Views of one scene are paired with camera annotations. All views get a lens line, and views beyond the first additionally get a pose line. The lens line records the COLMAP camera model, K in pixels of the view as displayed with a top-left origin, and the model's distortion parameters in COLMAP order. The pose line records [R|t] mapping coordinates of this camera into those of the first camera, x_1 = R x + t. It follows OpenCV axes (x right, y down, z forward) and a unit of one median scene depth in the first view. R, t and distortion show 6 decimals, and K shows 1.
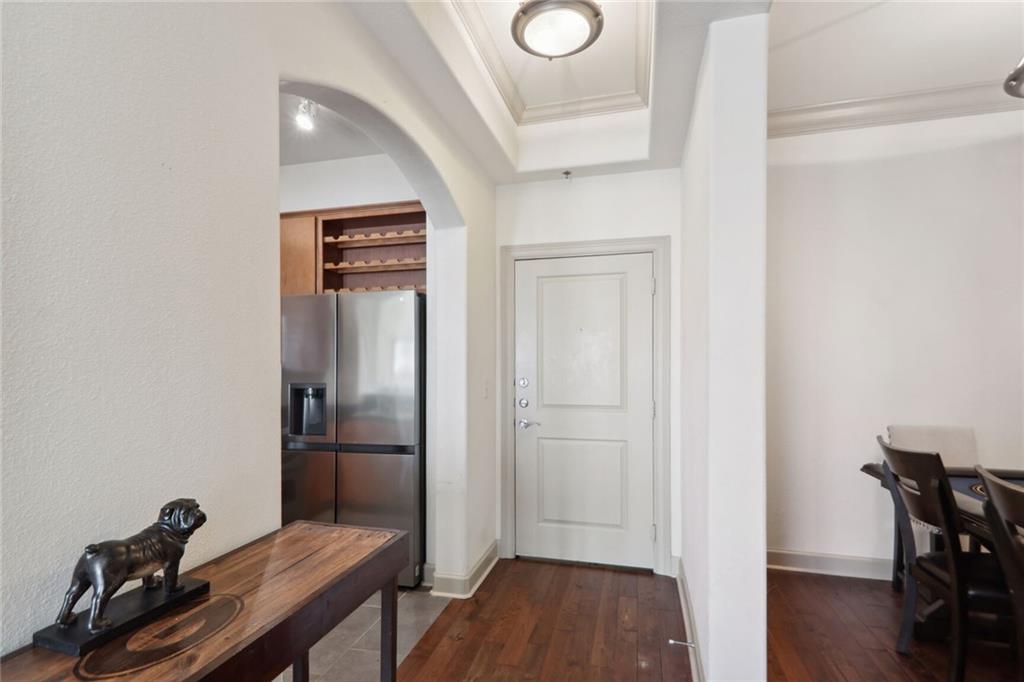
lens RADIAL K [[479.5, 0, 510.4], [0, 479.5, 360.2], [0, 0, 1]] dist [0.001625, 0.000109]
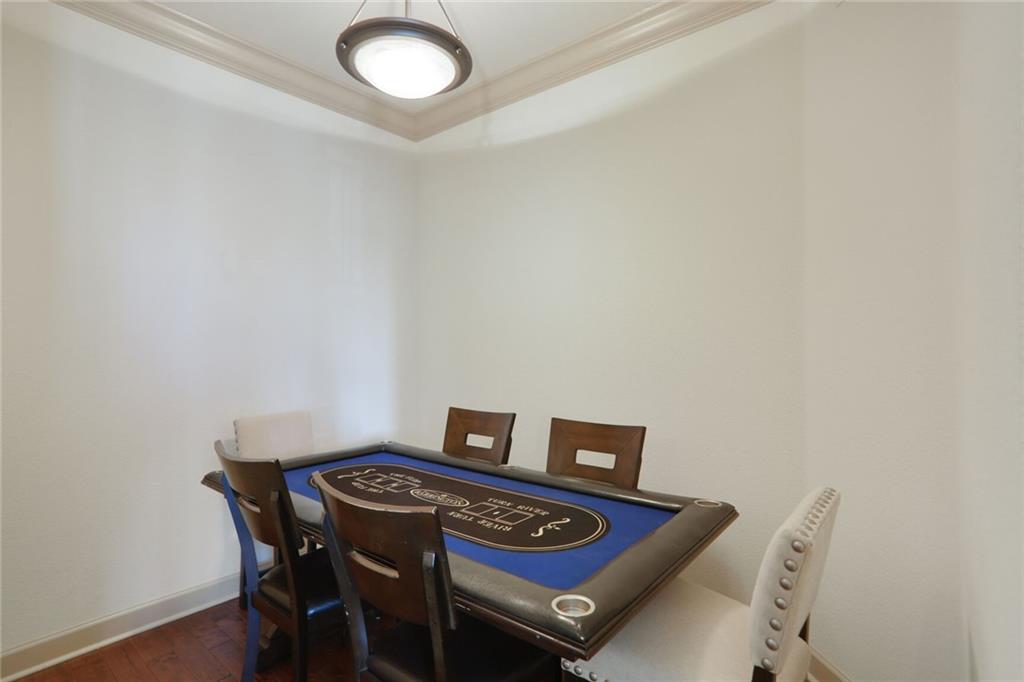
lens RADIAL K [[504.7, 0, 507.8], [0, 504.7, 348.2], [0, 0, 1]] dist [-0.054686, 0.034415]
pose [[0.407072, -0.005315, 0.913381, 0.234412], [0.000438, 0.999984, 0.005624, -0.001036], [-0.913396, -0.001889, 0.407067, 0.251641]]
